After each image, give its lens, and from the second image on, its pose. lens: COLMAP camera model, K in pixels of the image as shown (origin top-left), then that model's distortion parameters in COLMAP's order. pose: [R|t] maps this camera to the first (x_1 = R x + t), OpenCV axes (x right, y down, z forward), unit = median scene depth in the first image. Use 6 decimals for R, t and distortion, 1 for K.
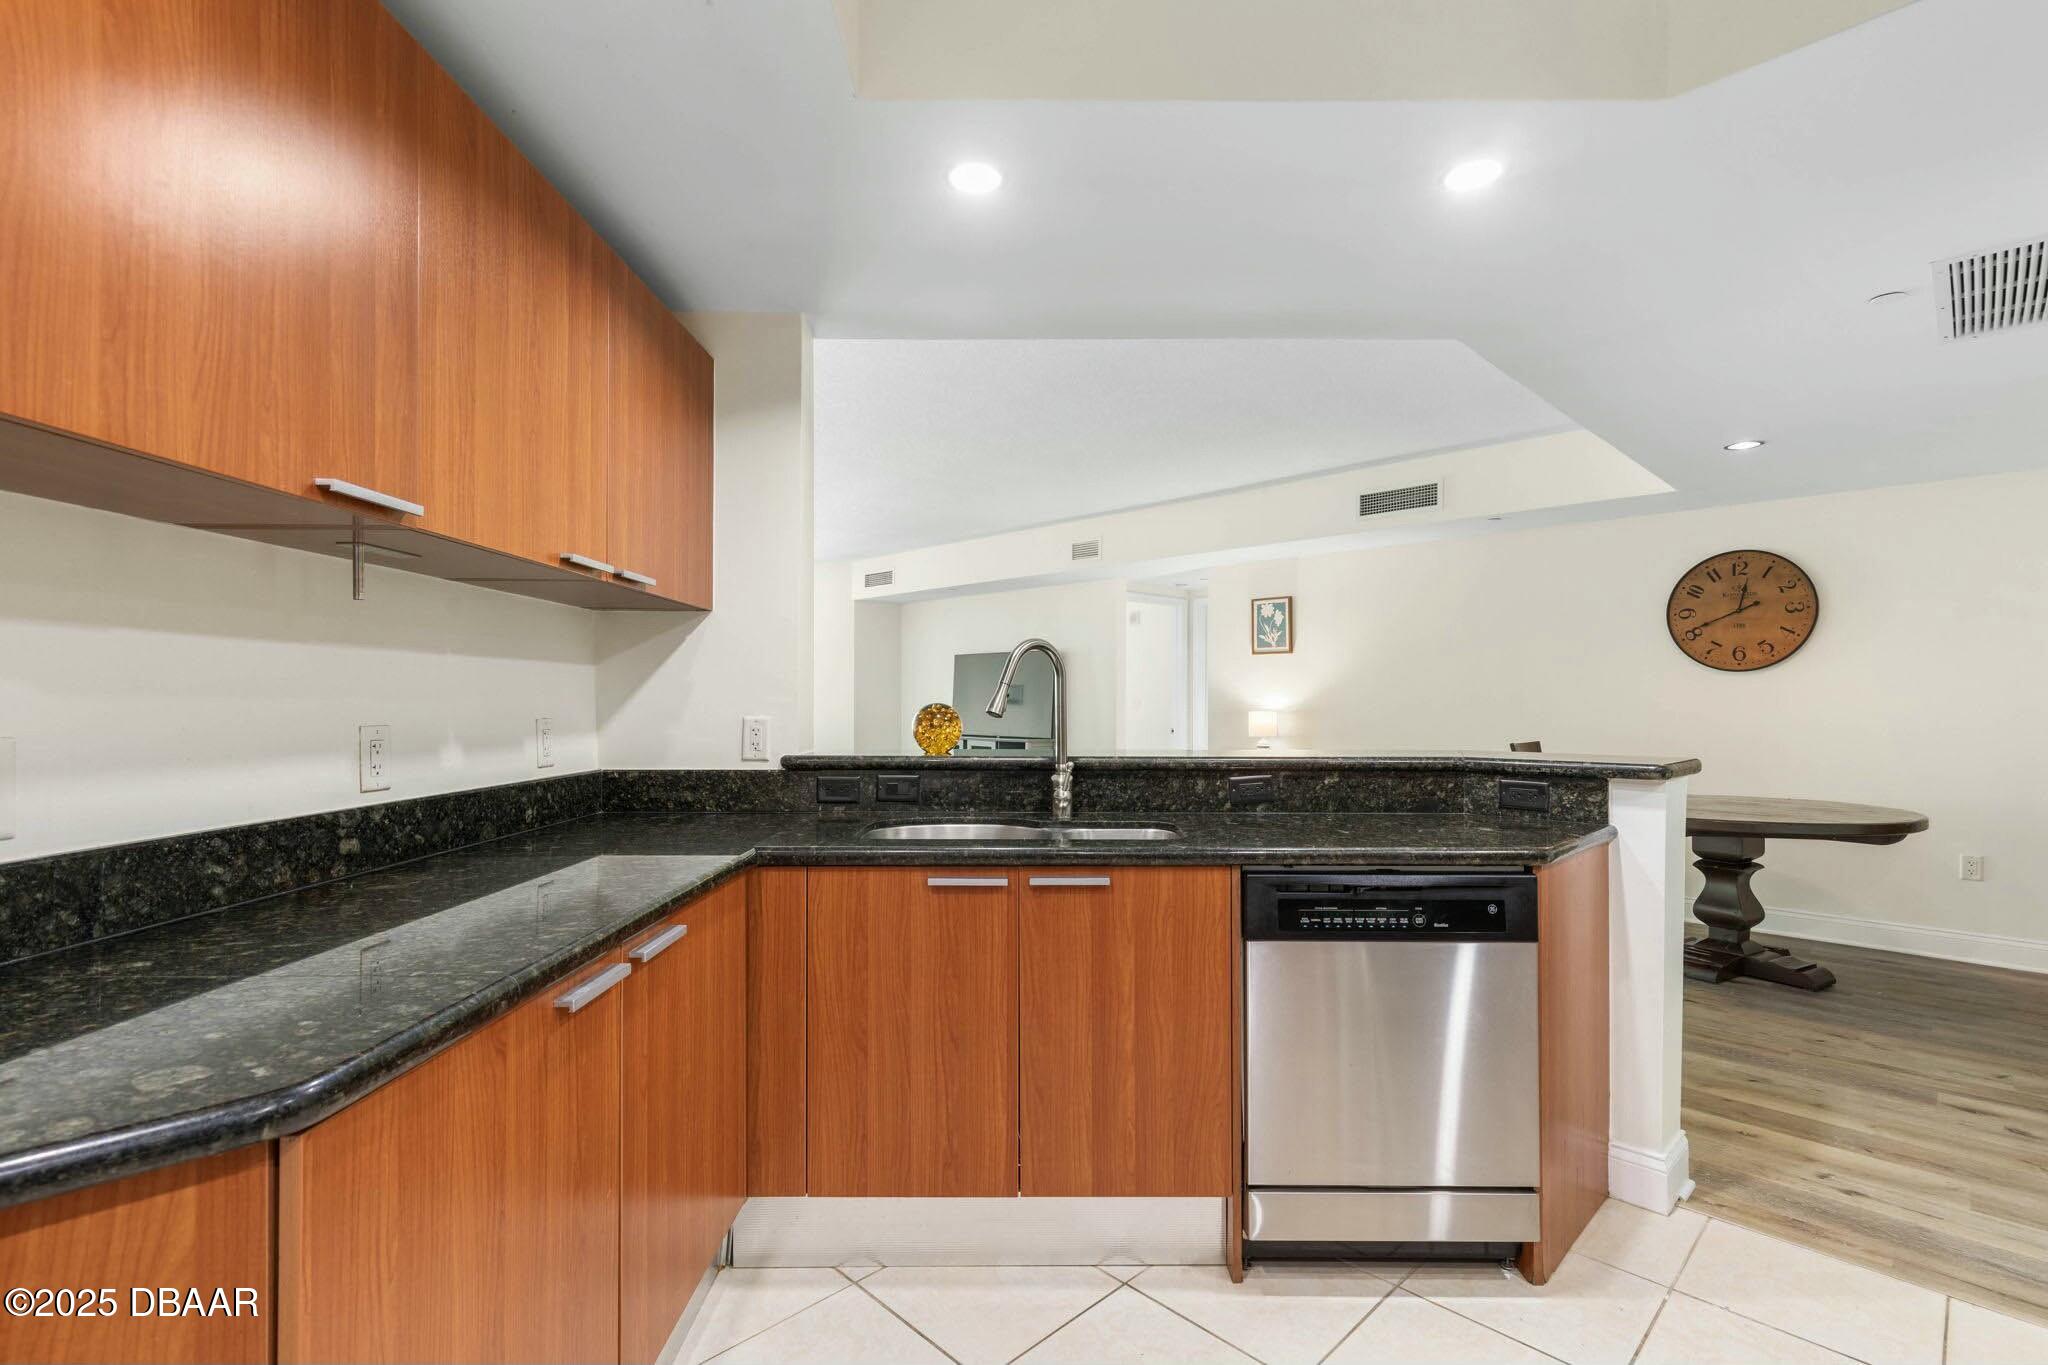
lens RADIAL K [[944.7, 0, 1028.2], [0, 944.7, 699.0], [0, 0, 1]] dist [0.008972, -0.000531]
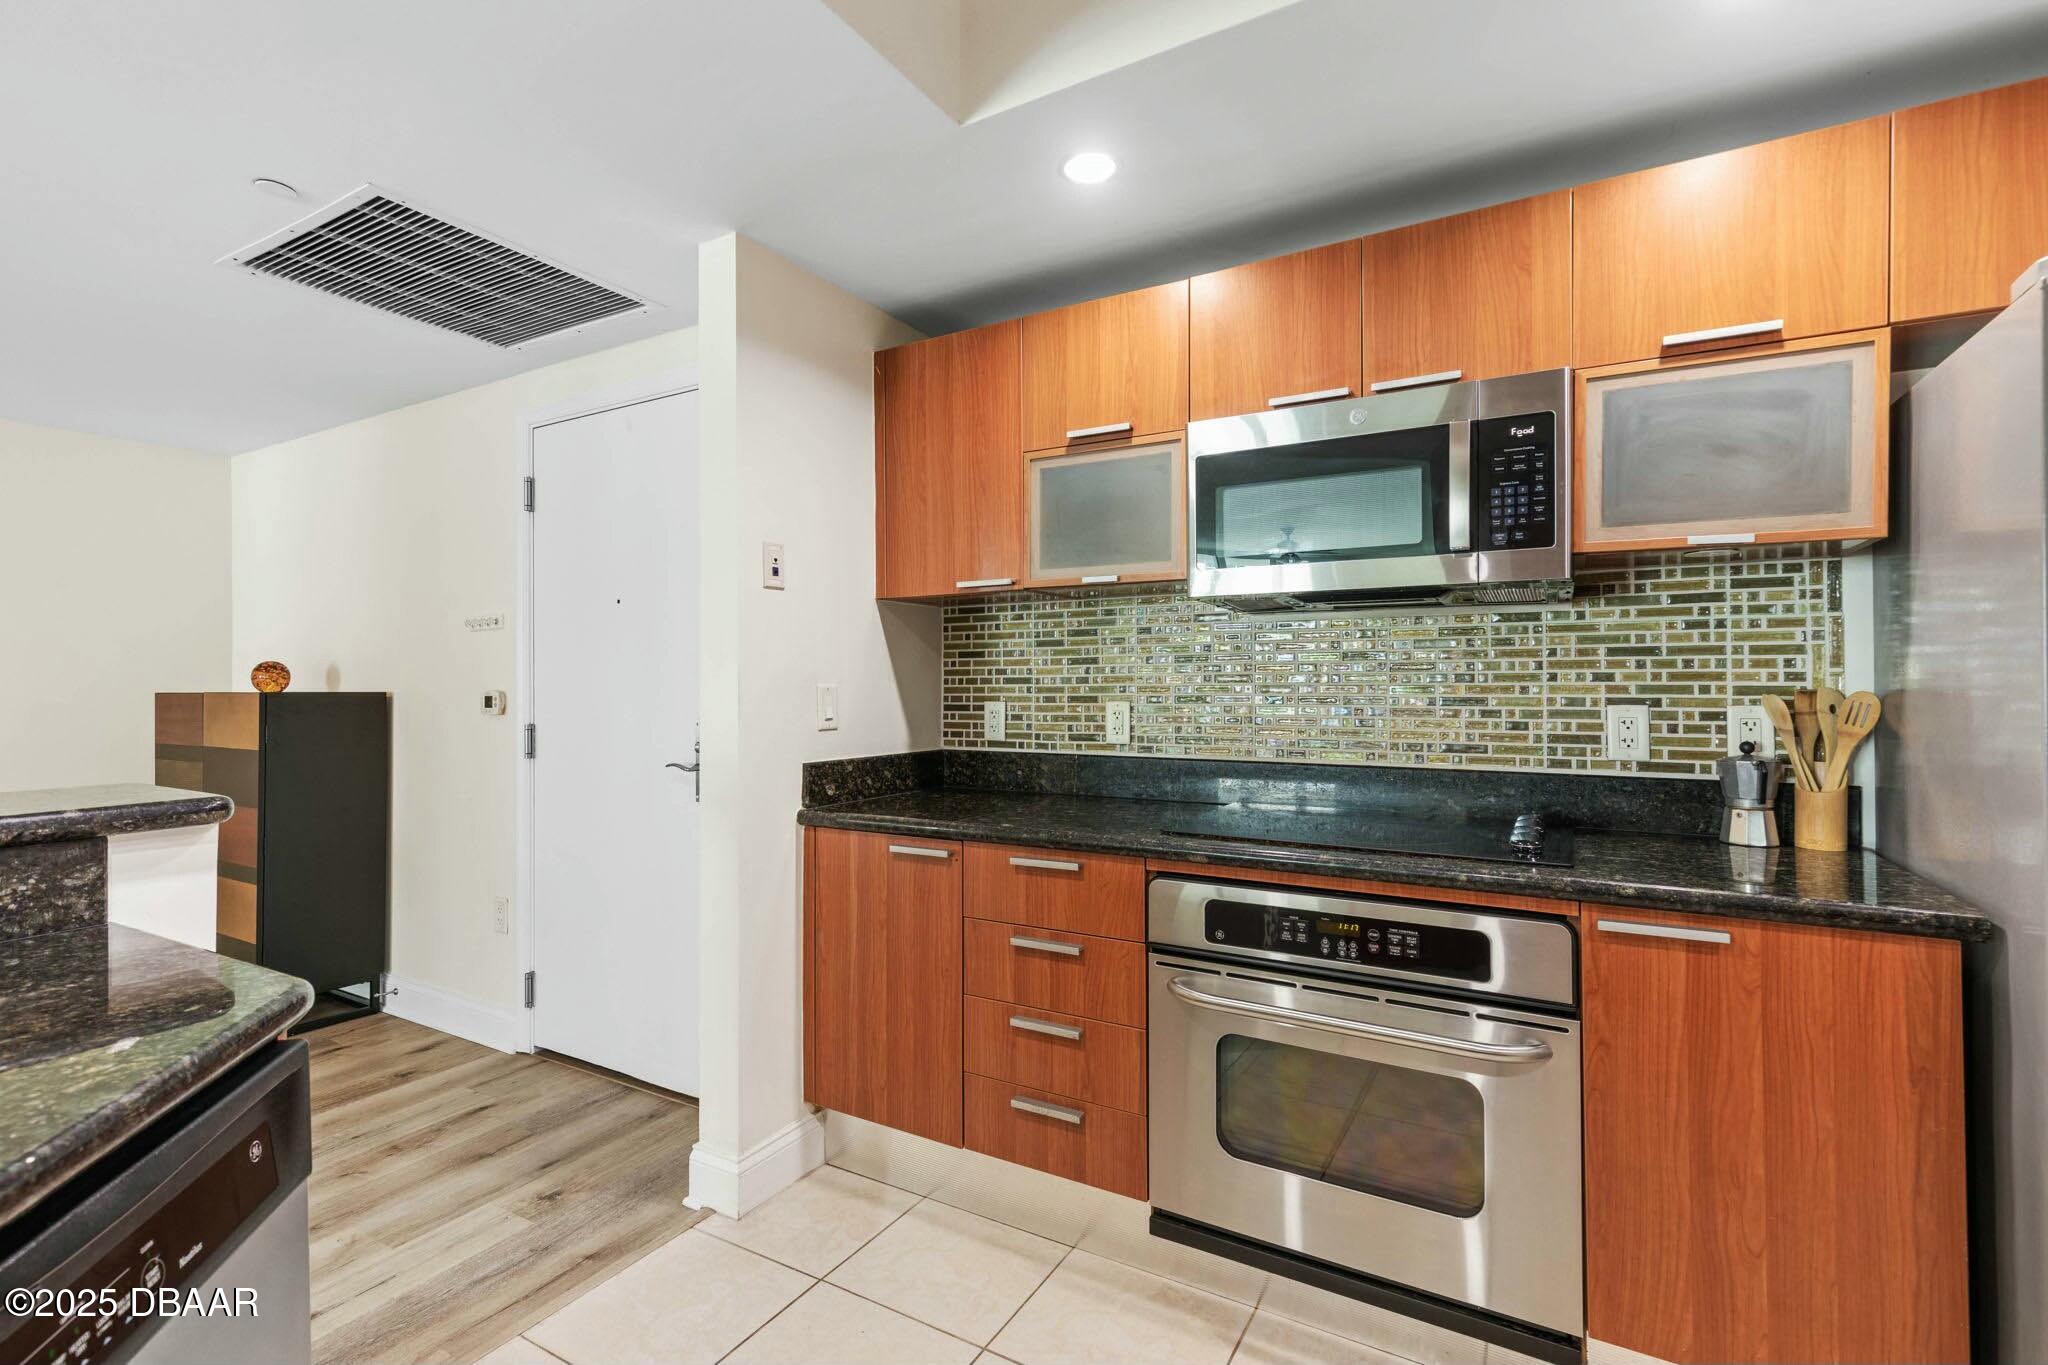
lens RADIAL K [[925.1, 0, 1031.4], [0, 925.1, 672.6], [0, 0, 1]] dist [0.013323, -0.000578]
pose [[-0.258846, 0.009533, 0.965872, -0.030696], [0.003812, 0.999954, -0.008848, -0.001058], [-0.965911, 0.001392, -0.258870, 0.637355]]
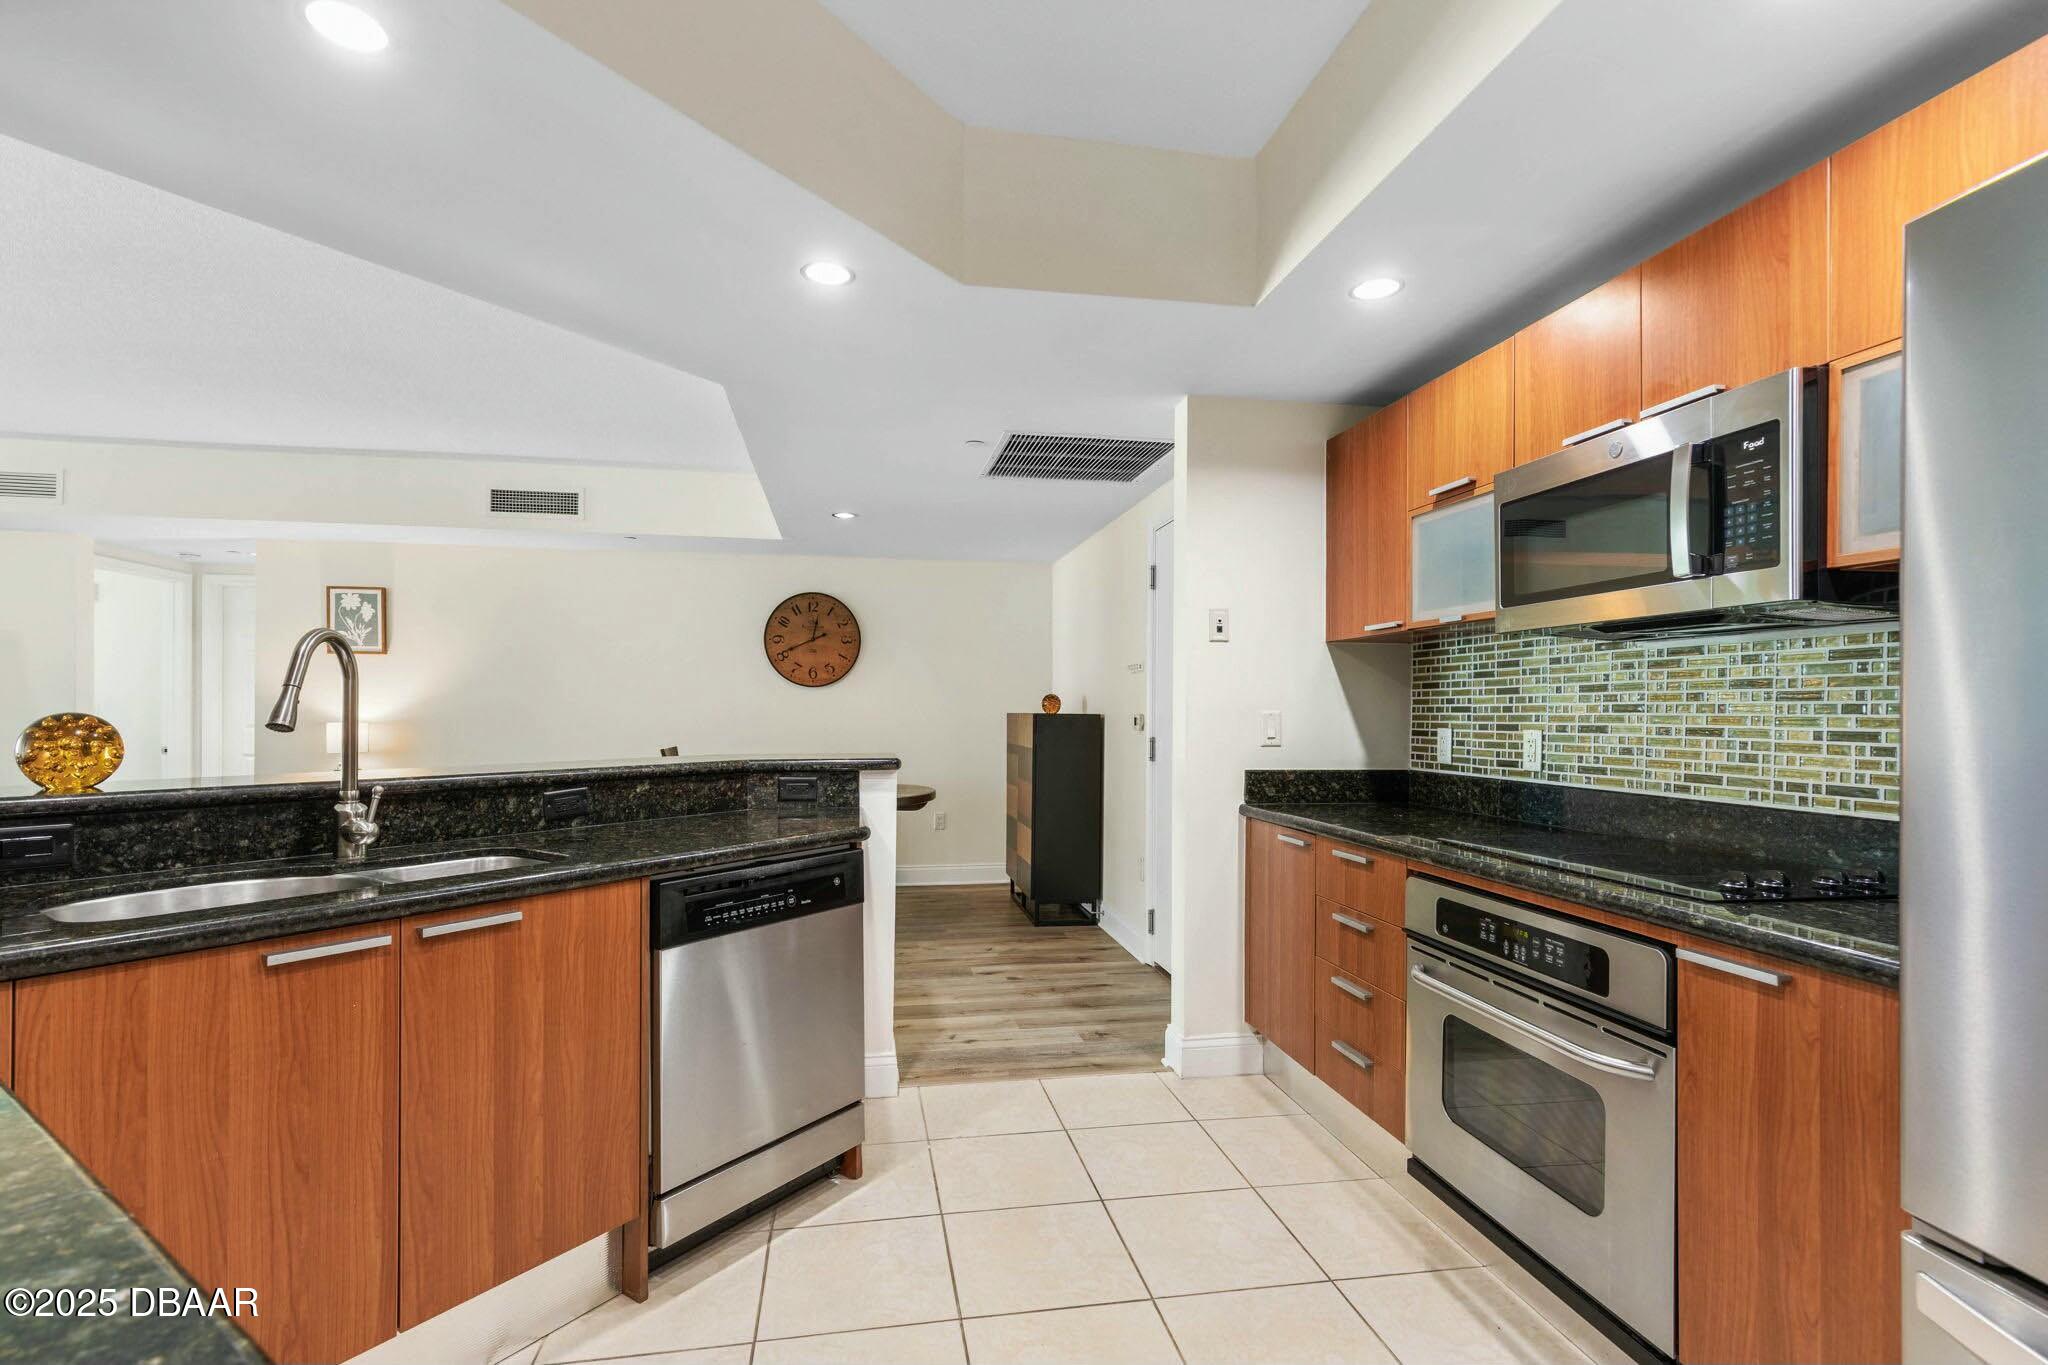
lens RADIAL K [[944.7, 0, 1028.2], [0, 944.7, 699.0], [0, 0, 1]] dist [0.008972, -0.000531]
pose [[0.563305, 0.010212, 0.826186, -0.314784], [-0.002596, 0.999941, -0.010590, -0.000109], [-0.826245, 0.003821, 0.563298, 0.094147]]
